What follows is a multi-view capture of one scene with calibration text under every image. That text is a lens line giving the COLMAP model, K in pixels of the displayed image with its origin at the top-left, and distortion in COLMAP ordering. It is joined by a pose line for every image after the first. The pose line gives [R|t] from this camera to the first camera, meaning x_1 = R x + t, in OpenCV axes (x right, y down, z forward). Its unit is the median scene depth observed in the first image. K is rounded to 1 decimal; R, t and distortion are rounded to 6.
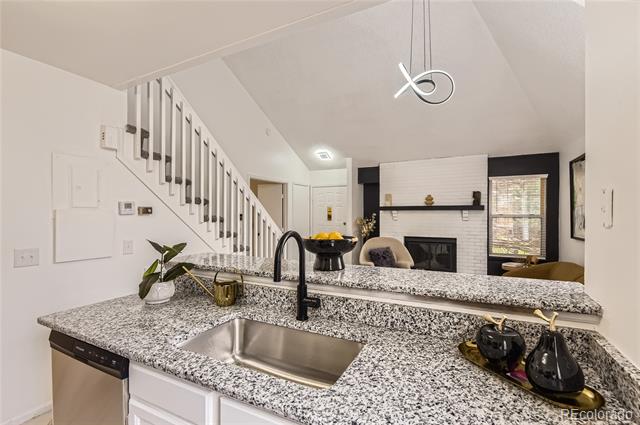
lens RADIAL K [[295.1, 0, 319.1], [0, 295.1, 217.6], [0, 0, 1]] dist [0.003904, -0.004865]
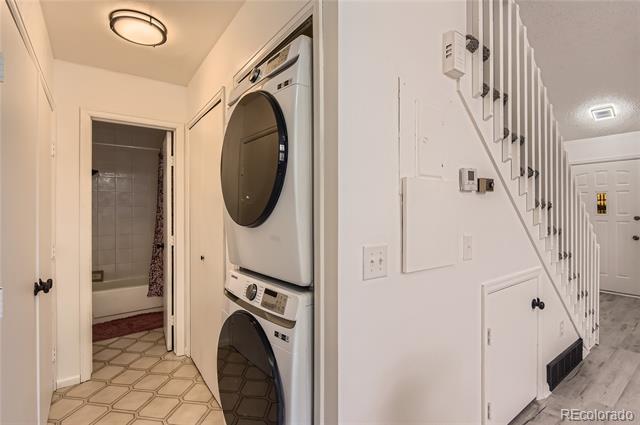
lens RADIAL K [[303.2, 0, 322.3], [0, 303.2, 210.8], [0, 0, 1]] dist [-0.005225, -0.000613]
pose [[0.898324, -0.008612, -0.439249, -0.294762], [0.001945, 0.999876, -0.015626, 0.016802], [0.439329, 0.013183, 0.898230, 0.157166]]
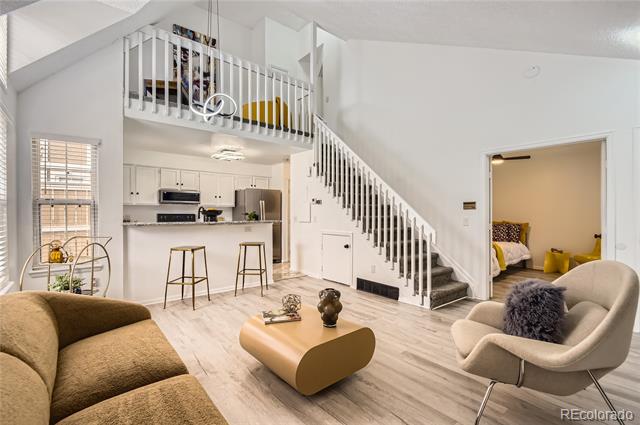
lens RADIAL K [[295.1, 0, 324.4], [0, 295.1, 211.8], [0, 0, 1]] dist [0.003904, -0.004865]
pose [[-0.378420, -0.002465, -0.925631, 0.627125], [-0.014030, 0.999897, 0.003074, 0.019116], [0.925528, 0.014150, -0.378416, 0.872934]]
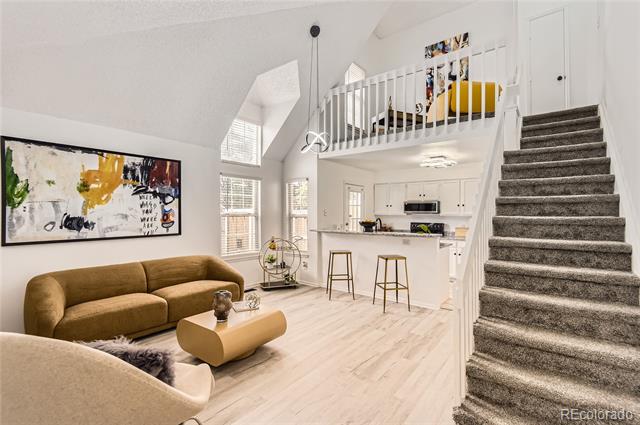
lens RADIAL K [[295.1, 0, 320.4], [0, 295.1, 212.7], [0, 0, 1]] dist [0.003904, -0.004865]
pose [[-0.983842, -0.004735, 0.178978, -0.005682], [-0.003154, 0.999953, 0.009117, -0.013499], [-0.179013, 0.008405, -0.983811, 1.194291]]
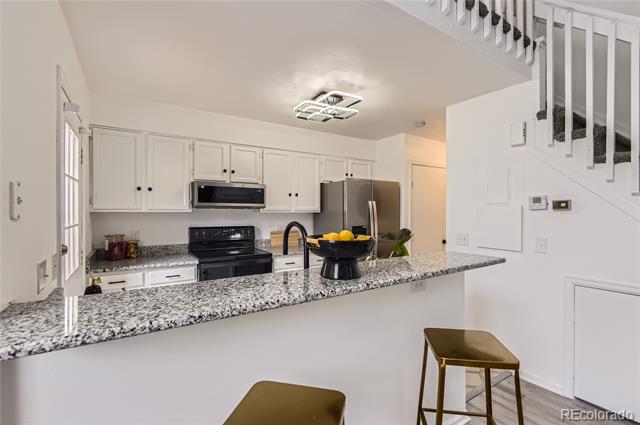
lens RADIAL K [[295.1, 0, 321.4], [0, 295.1, 210.8], [0, 0, 1]] dist [0.003904, -0.004865]
pose [[-0.501872, 0.000934, -0.864942, 0.219133], [-0.012808, 0.999882, 0.008511, -0.002868], [0.864847, 0.015349, -0.501801, 0.401079]]
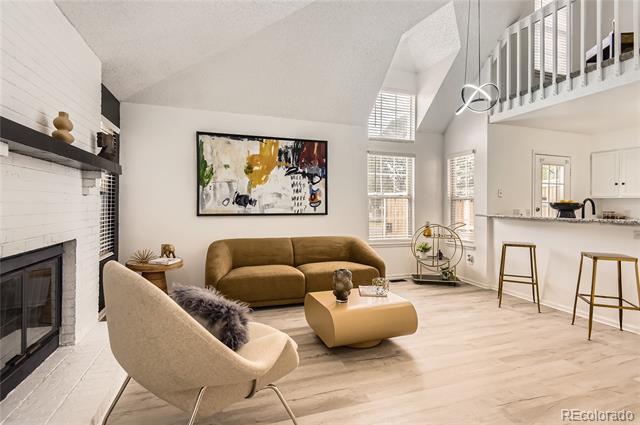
lens RADIAL K [[313.5, 0, 318.6], [0, 313.5, 202.9], [0, 0, 1]] dist [0.000292, -0.001929]
pose [[-0.722998, -0.004579, 0.690835, -0.065084], [-0.001455, 0.999986, 0.005106, 0.018770], [-0.690848, 0.002686, -0.722995, 1.111287]]
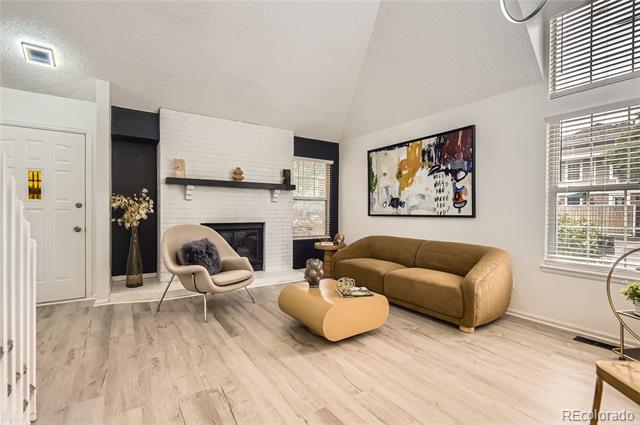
lens RADIAL K [[295.1, 0, 322.6], [0, 295.1, 215.7], [0, 0, 1]] dist [0.003904, -0.004865]
pose [[0.477199, -0.012372, 0.878708, -0.210783], [0.003321, 0.999919, 0.012275, 0.041908], [-0.878789, -0.002939, 0.477201, 0.461373]]
